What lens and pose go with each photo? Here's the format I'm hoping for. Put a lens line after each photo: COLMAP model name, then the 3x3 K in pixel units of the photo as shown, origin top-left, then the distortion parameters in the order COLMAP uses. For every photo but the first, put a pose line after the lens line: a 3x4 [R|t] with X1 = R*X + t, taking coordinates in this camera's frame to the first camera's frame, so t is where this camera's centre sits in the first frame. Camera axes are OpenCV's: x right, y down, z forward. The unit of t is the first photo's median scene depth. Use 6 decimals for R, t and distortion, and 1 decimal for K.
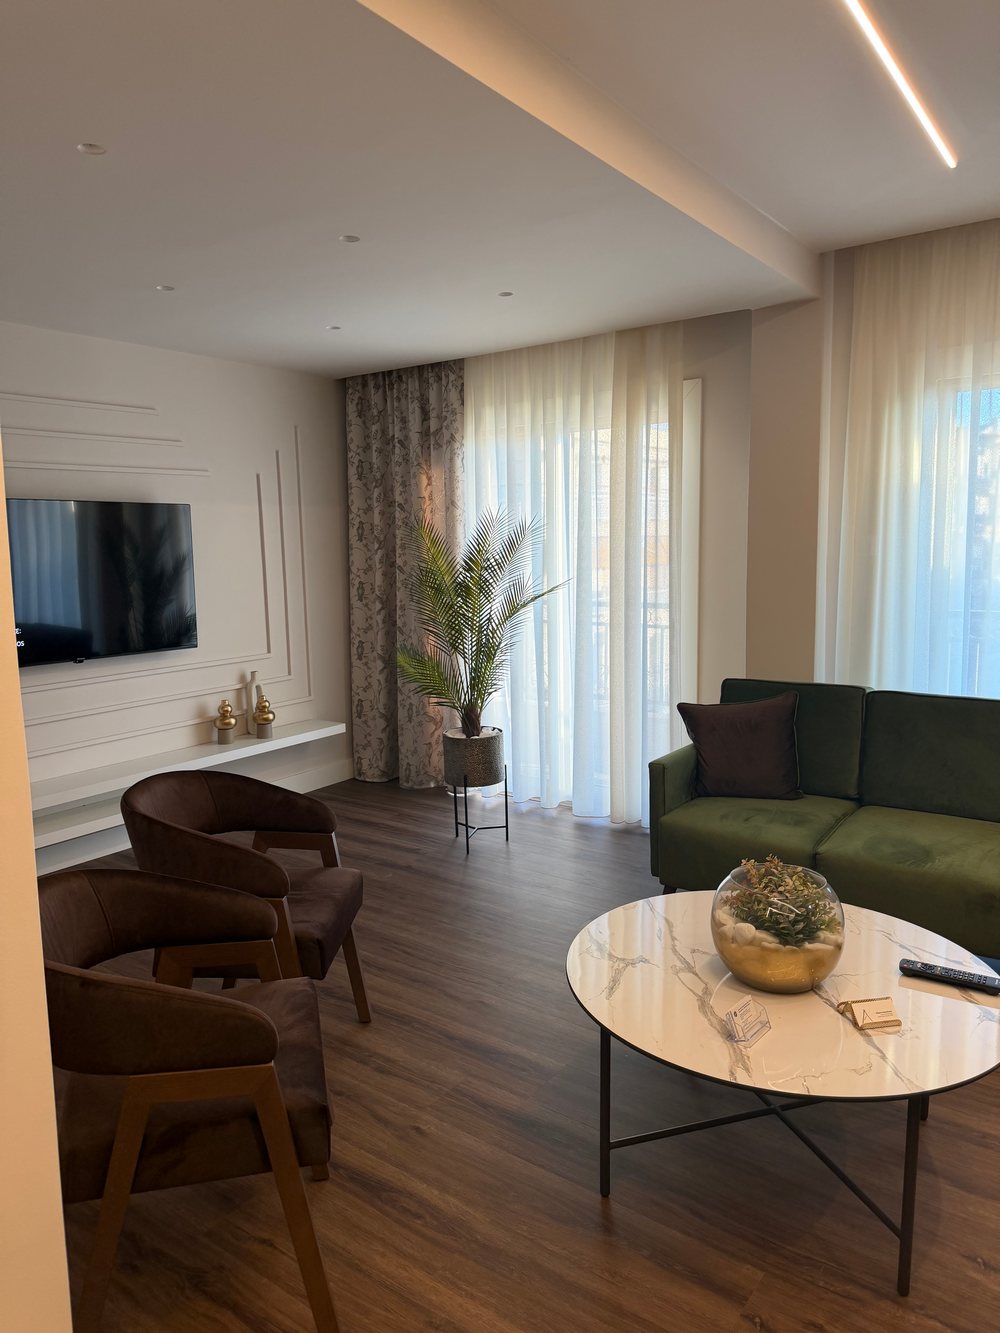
lens RADIAL K [[928.6, 0, 503.8], [0, 928.6, 639.3], [0, 0, 1]] dist [0.006077, -0.003976]
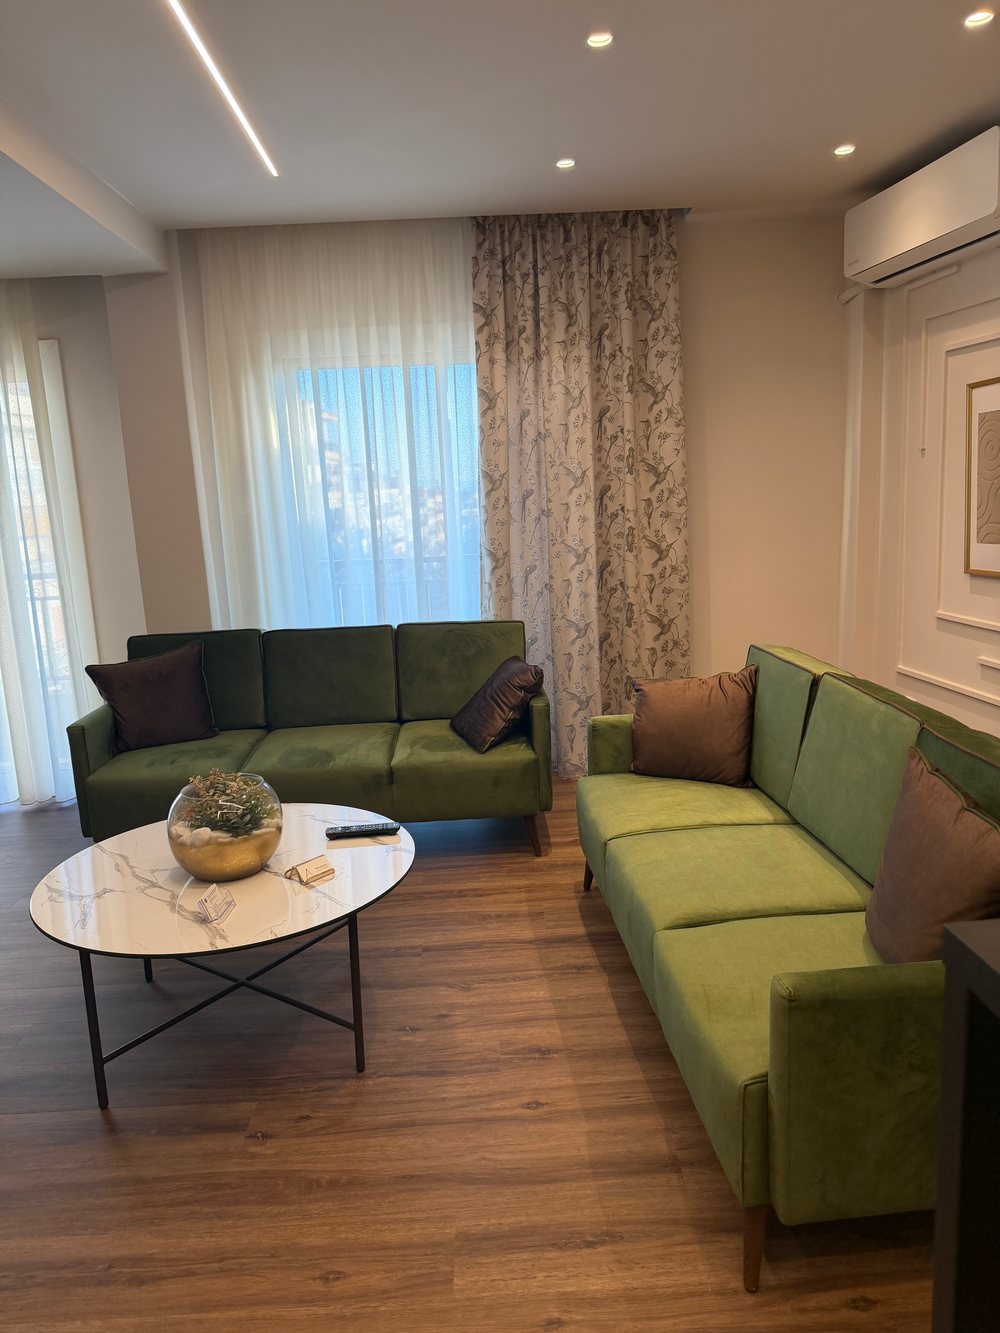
lens RADIAL K [[938.4, 0, 502.1], [0, 938.4, 635.6], [0, 0, 1]] dist [-0.001199, -0.002008]
pose [[0.788673, -0.118307, 0.603323, -0.066483], [0.105073, 0.992811, 0.057329, 0.024204], [-0.605768, 0.018179, 0.795434, -0.084728]]
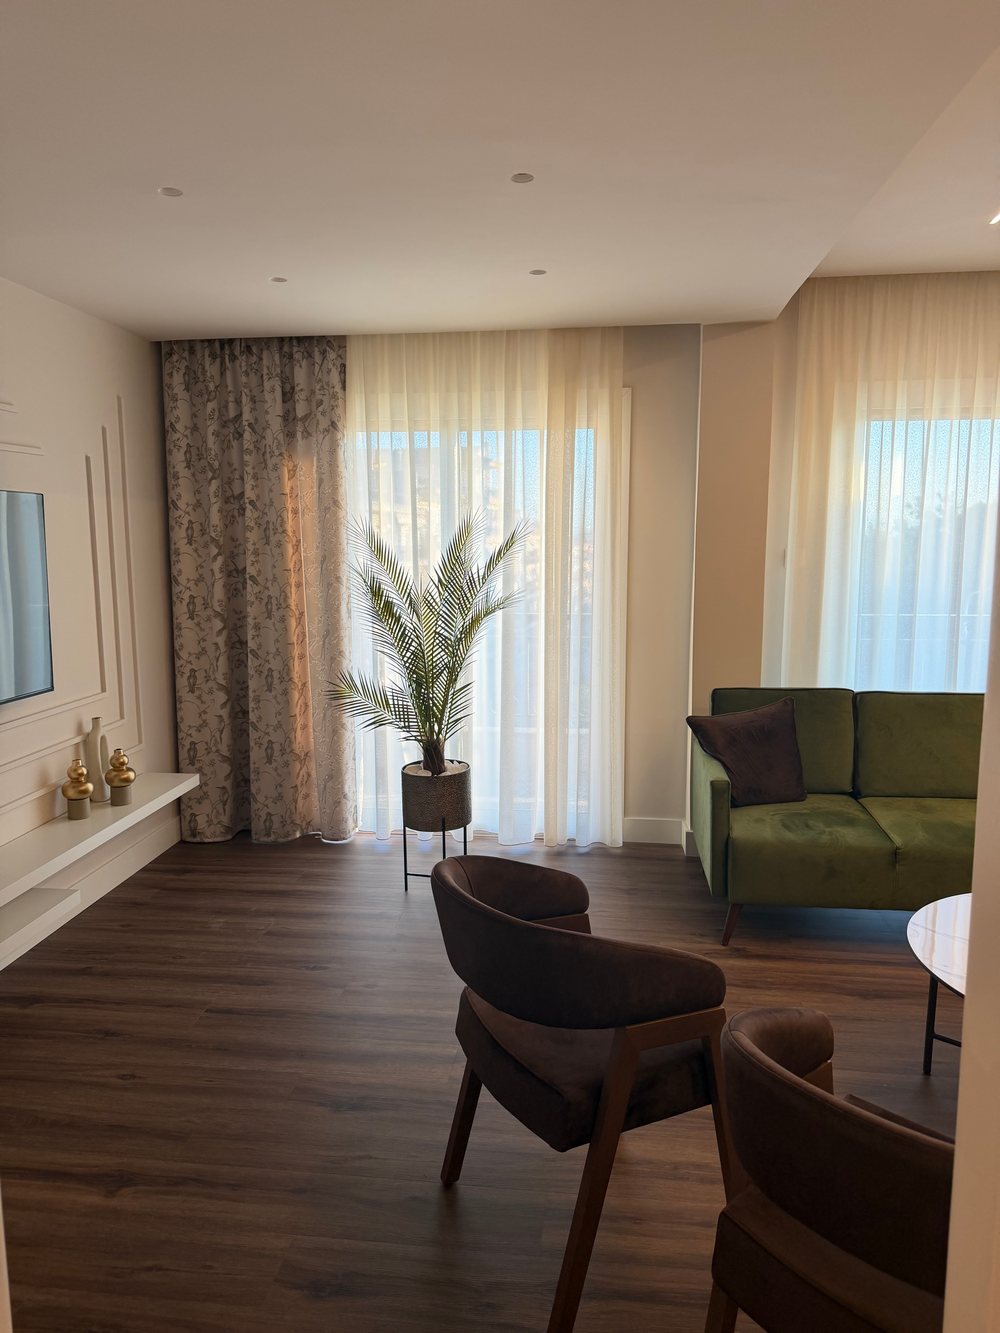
lens RADIAL K [[938.4, 0, 502.1], [0, 938.4, 635.6], [0, 0, 1]] dist [-0.001199, -0.002008]
pose [[0.869484, -0.036619, 0.492603, -0.466281], [0.040479, 0.999176, 0.002829, -0.027128], [-0.492301, 0.017480, 0.870250, 0.232113]]
